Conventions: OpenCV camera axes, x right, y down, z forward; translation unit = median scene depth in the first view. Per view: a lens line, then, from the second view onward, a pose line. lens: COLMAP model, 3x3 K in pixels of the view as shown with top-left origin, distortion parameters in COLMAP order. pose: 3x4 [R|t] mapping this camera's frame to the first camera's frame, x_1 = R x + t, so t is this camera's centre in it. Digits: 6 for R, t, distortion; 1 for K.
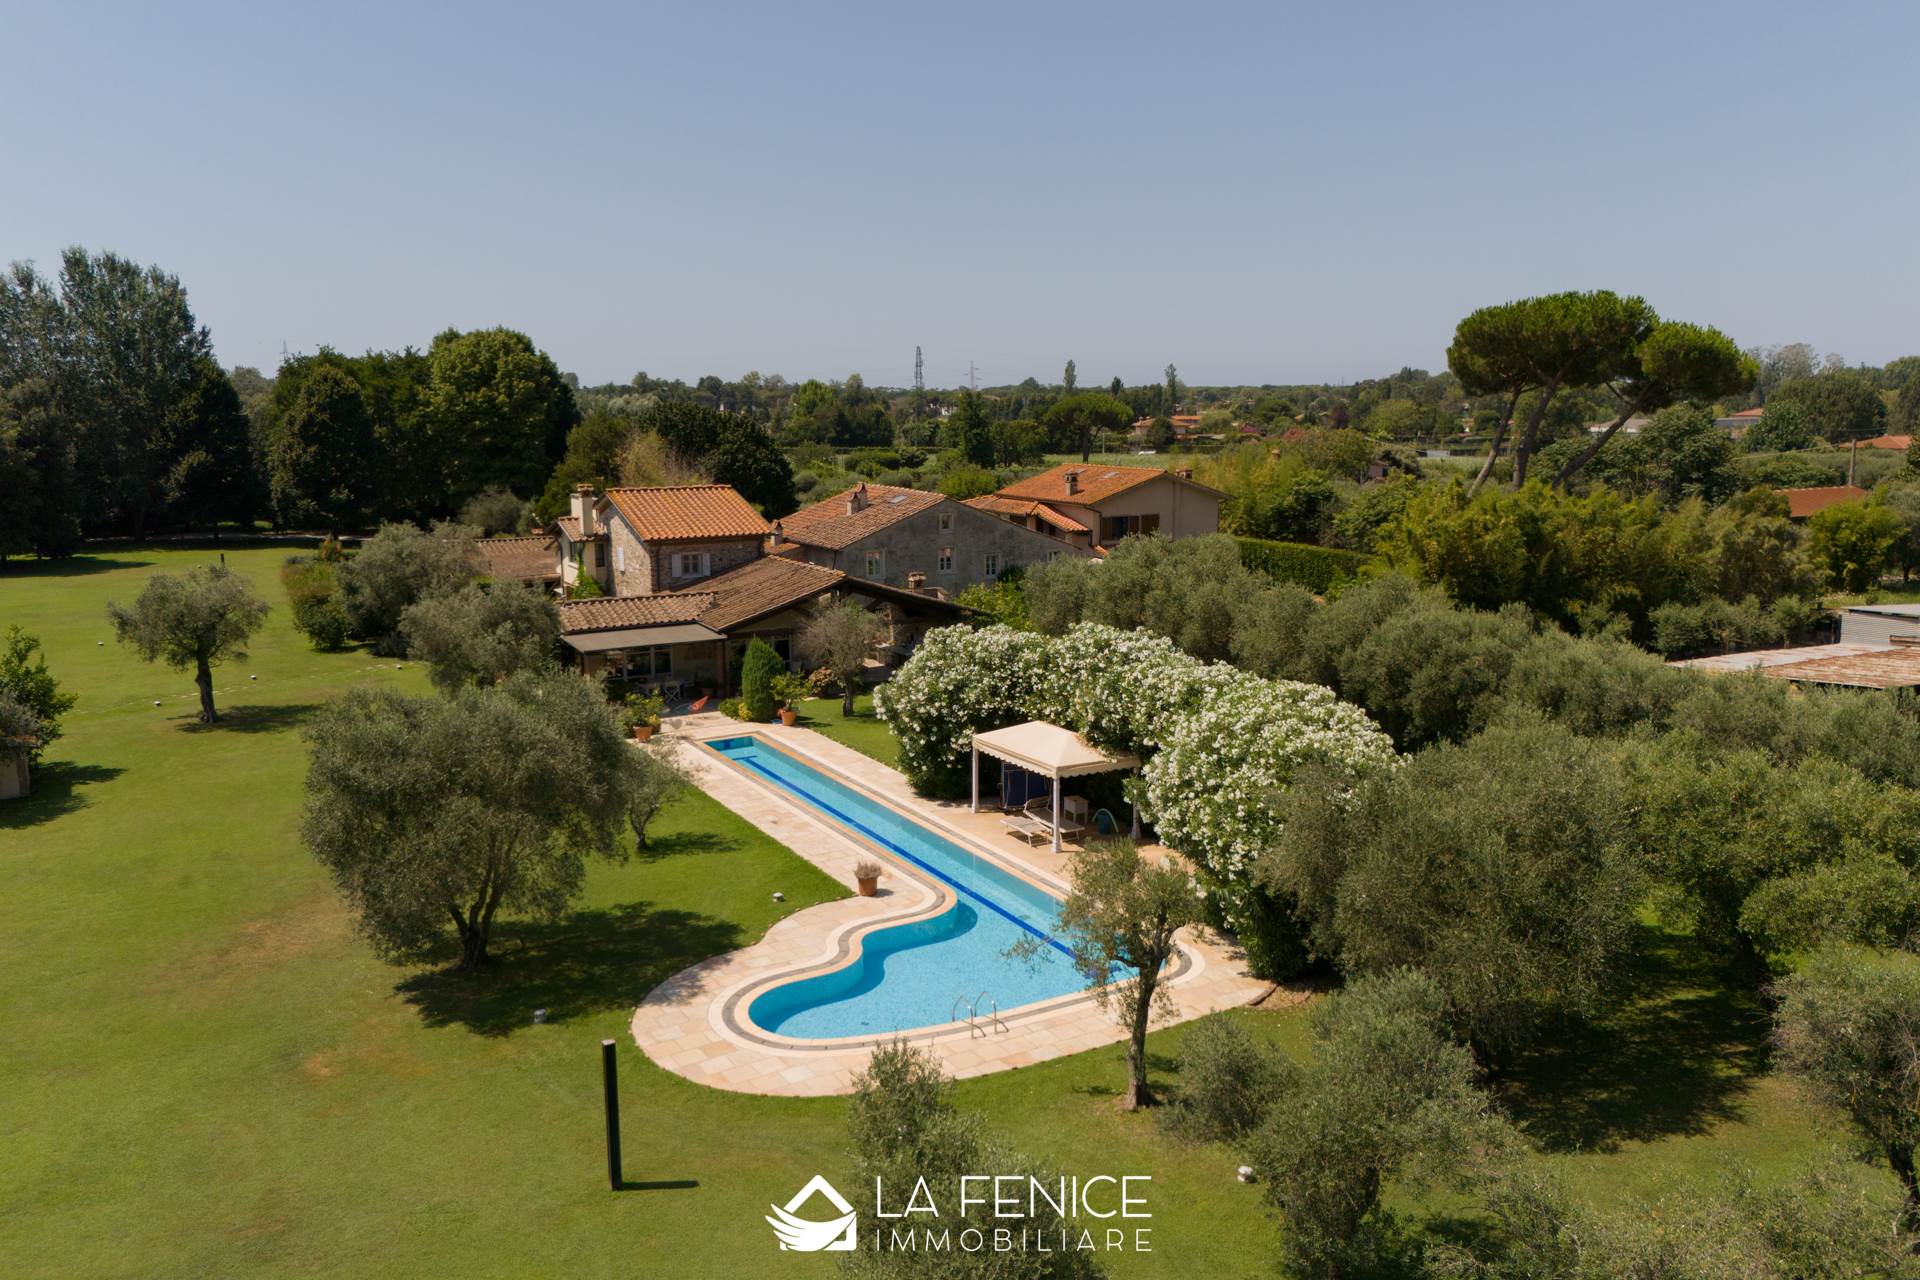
lens RADIAL K [[1418.9, 0, 965.5], [0, 1418.9, 633.1], [0, 0, 1]] dist [0.067442, -0.066666]
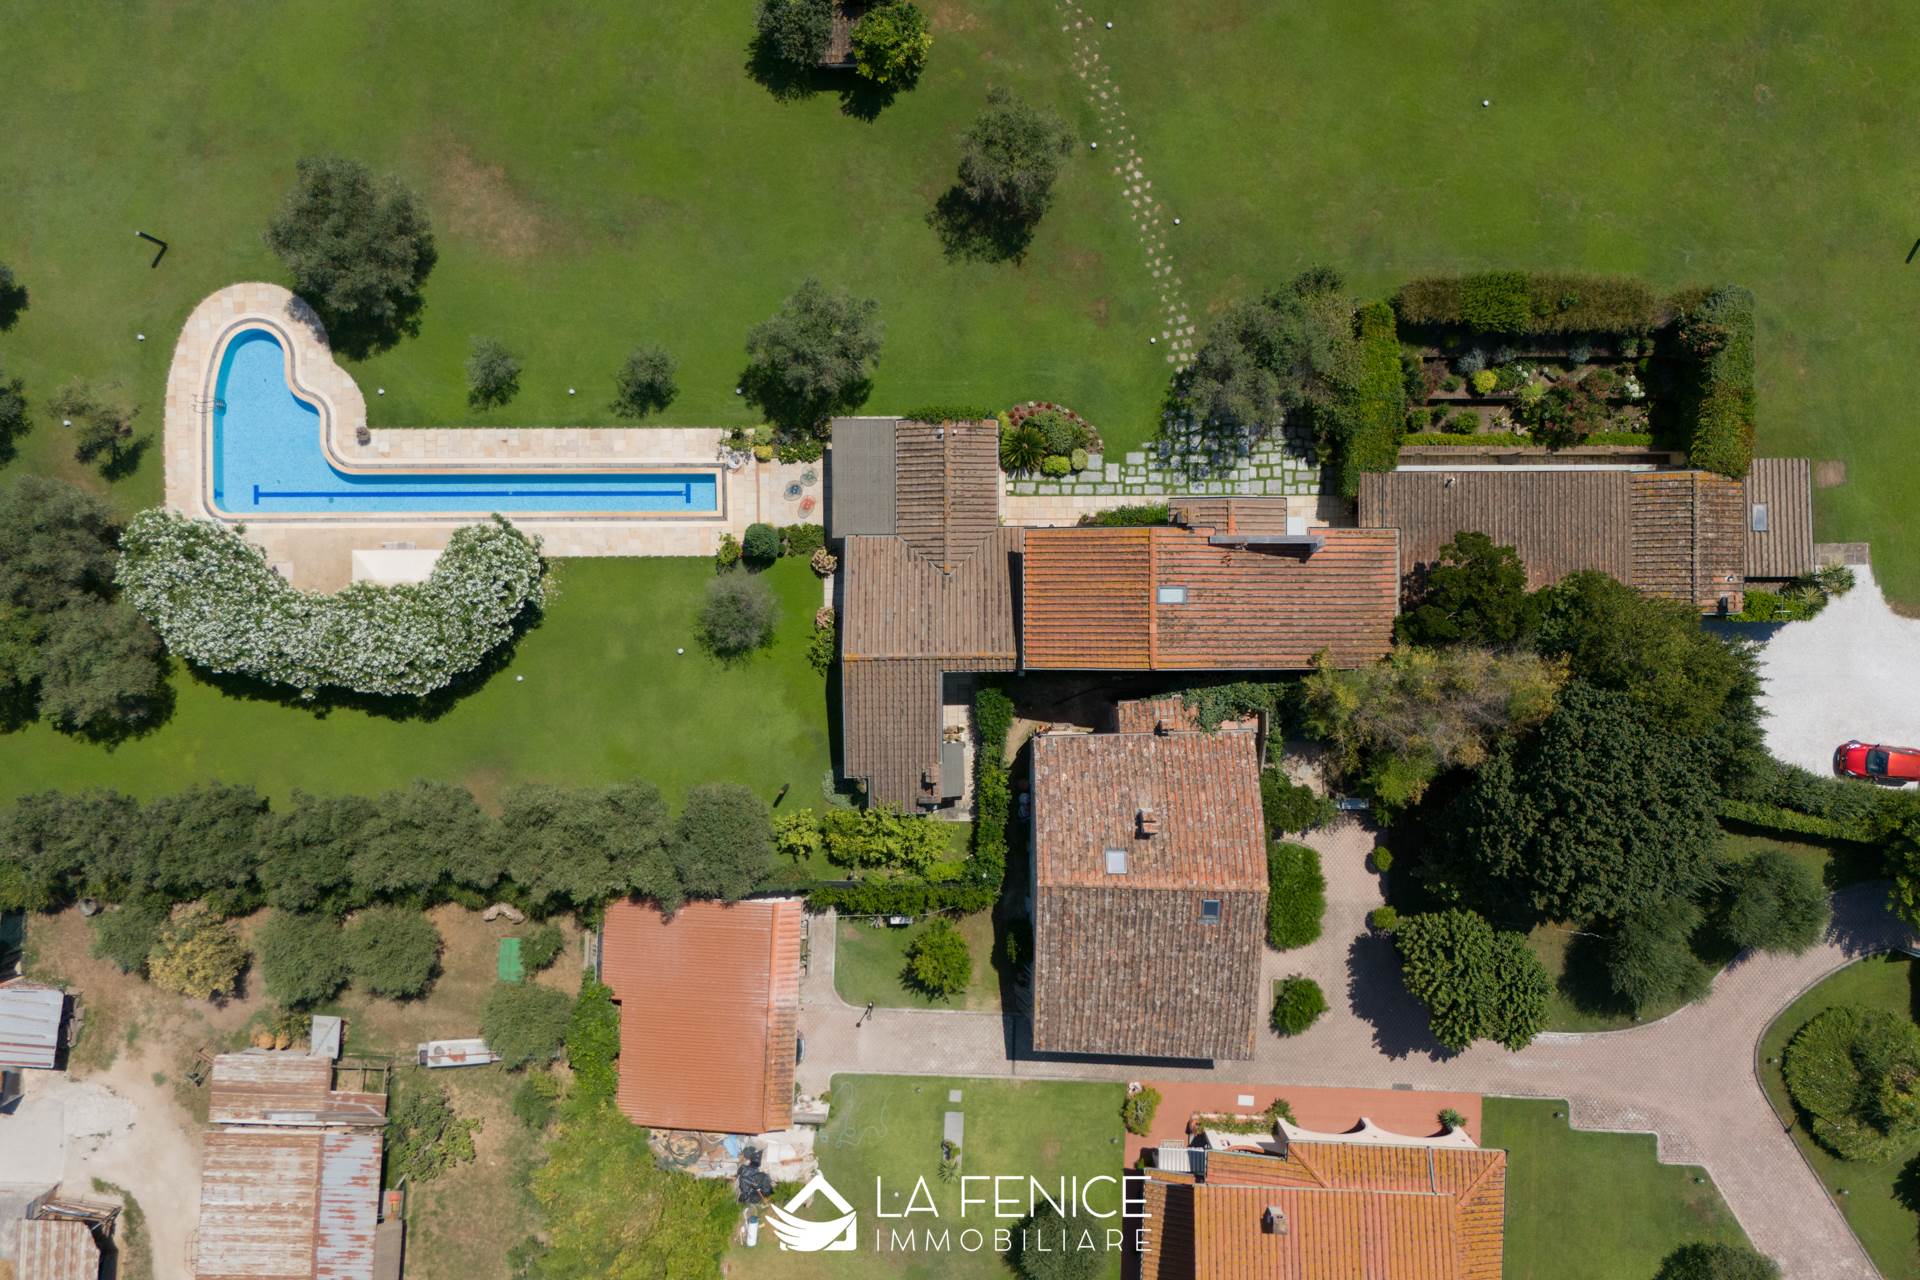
lens RADIAL K [[1400.4, 0, 957.6], [0, 1400.4, 594.8], [0, 0, 1]] dist [0.078456, -0.087698]
pose [[-0.504093, 0.863641, 0.003797, -0.169551], [-0.144116, -0.088451, 0.985600, -1.082718], [0.851540, 0.496287, 0.169052, 0.841050]]
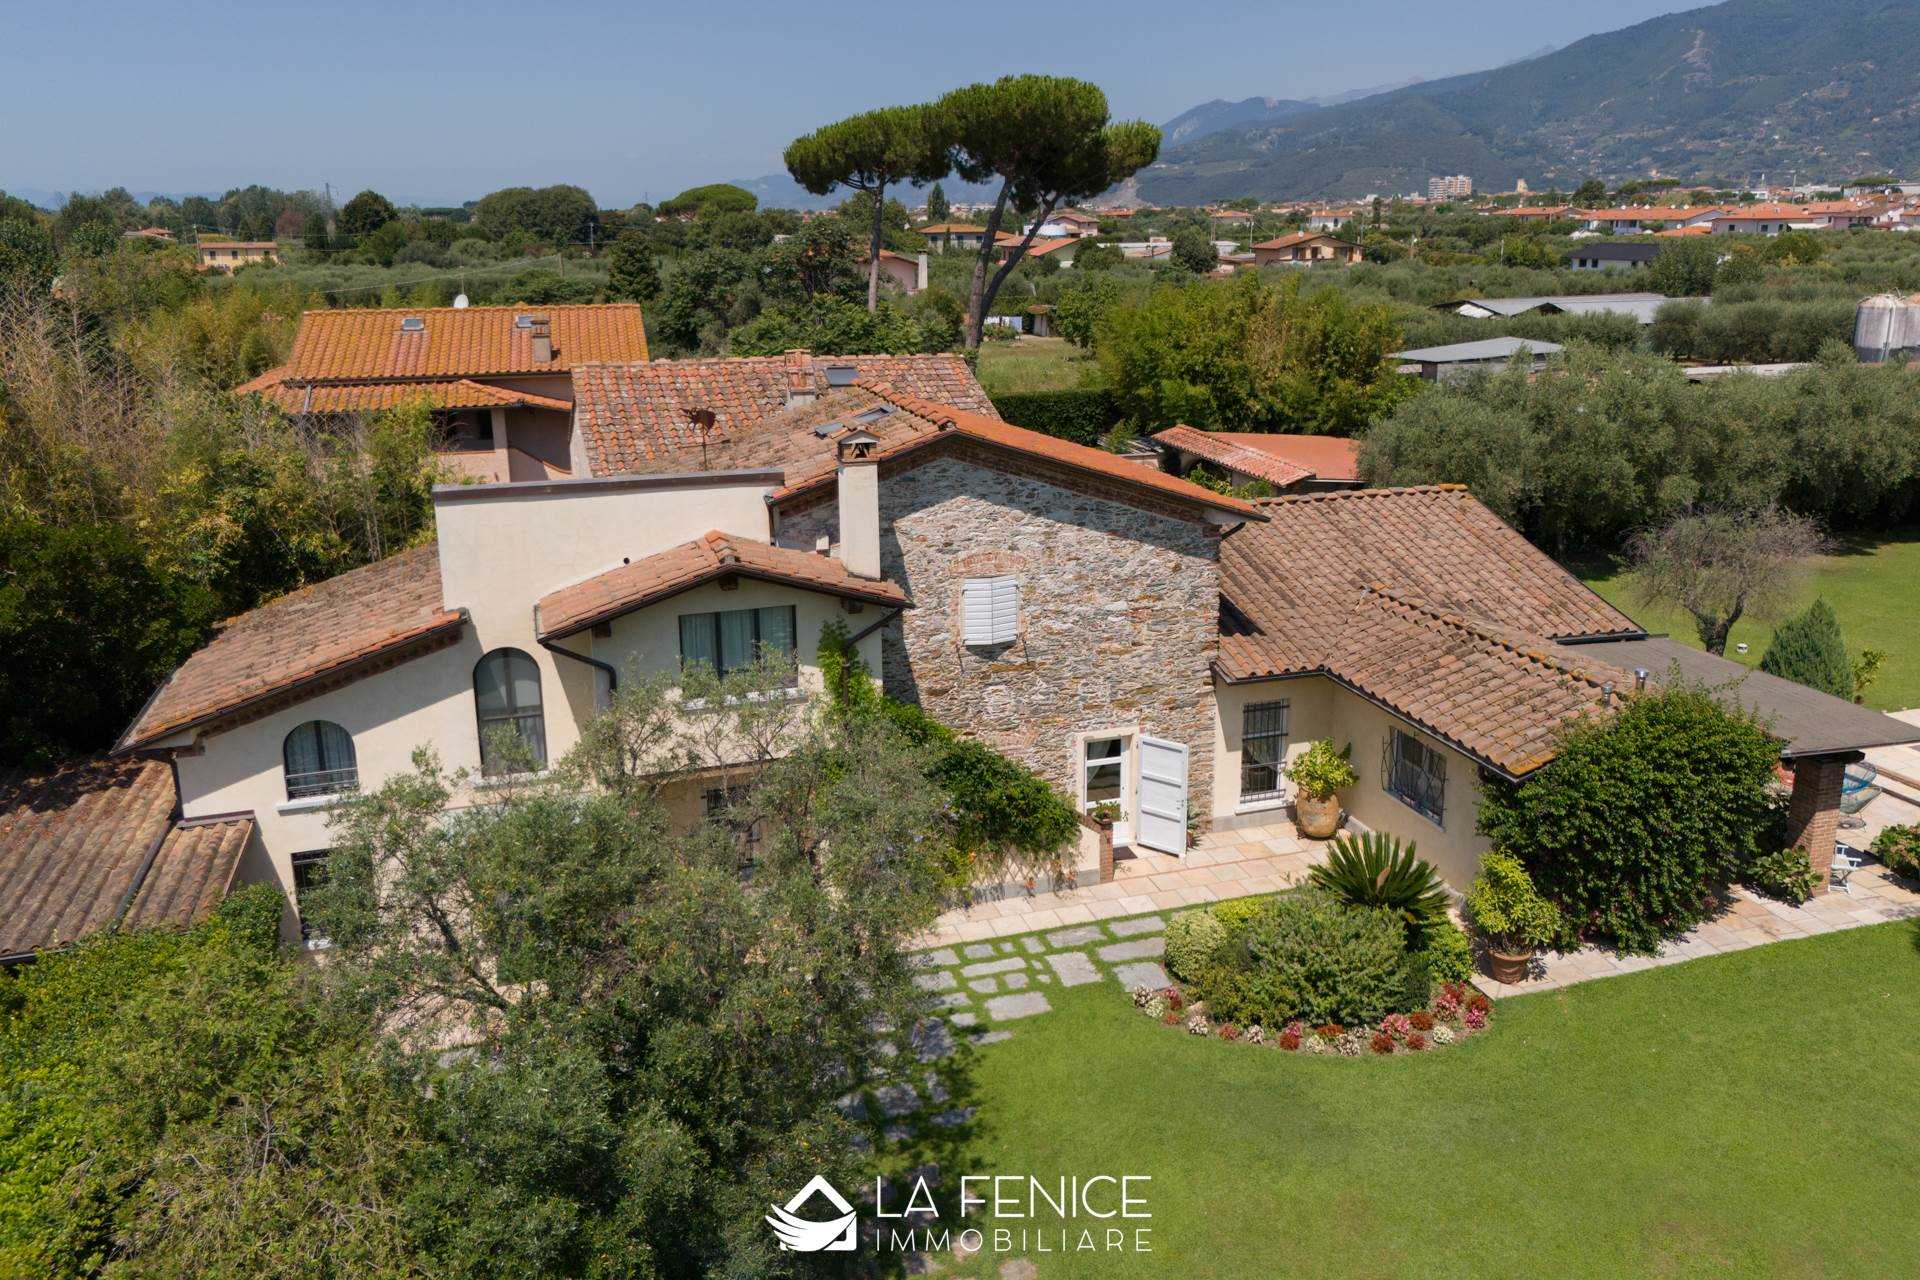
lens RADIAL K [[1415.2, 0, 976.3], [0, 1415.2, 554.3], [0, 0, 1]] dist [0.069881, -0.067635]
pose [[0.216270, -0.224403, 0.950195, -0.628240], [0.167512, 0.967325, 0.190322, -0.146312], [-0.961856, 0.118008, 0.246793, 1.014341]]
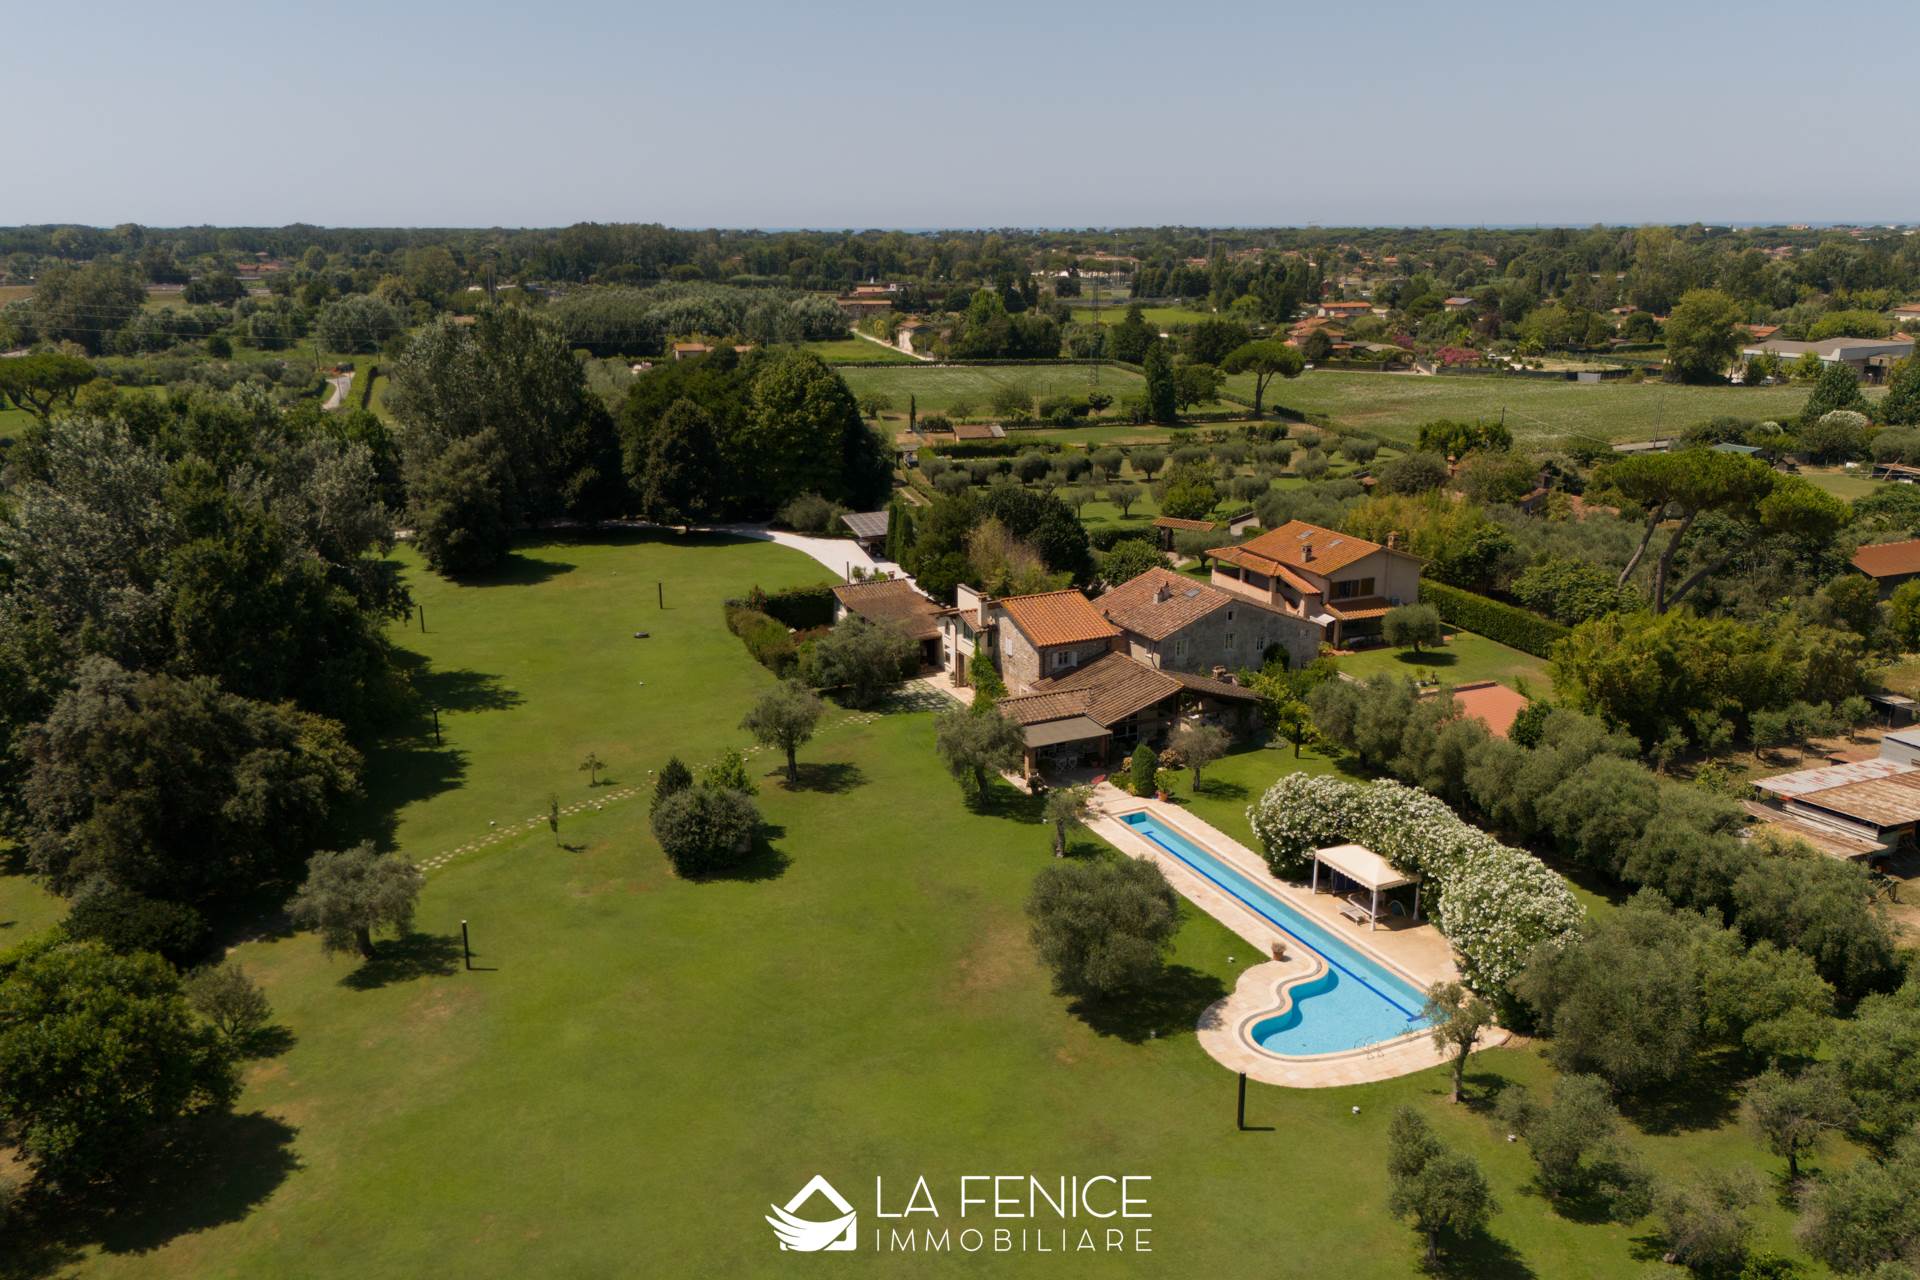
lens RADIAL K [[1414.9, 0, 964.2], [0, 1414.9, 637.9], [0, 0, 1]] dist [0.062334, -0.065273]
pose [[0.996695, 0.022008, -0.078200, -0.193950], [-0.012668, 0.992935, 0.117978, -0.254597], [0.080244, -0.116597, 0.989932, -0.470752]]
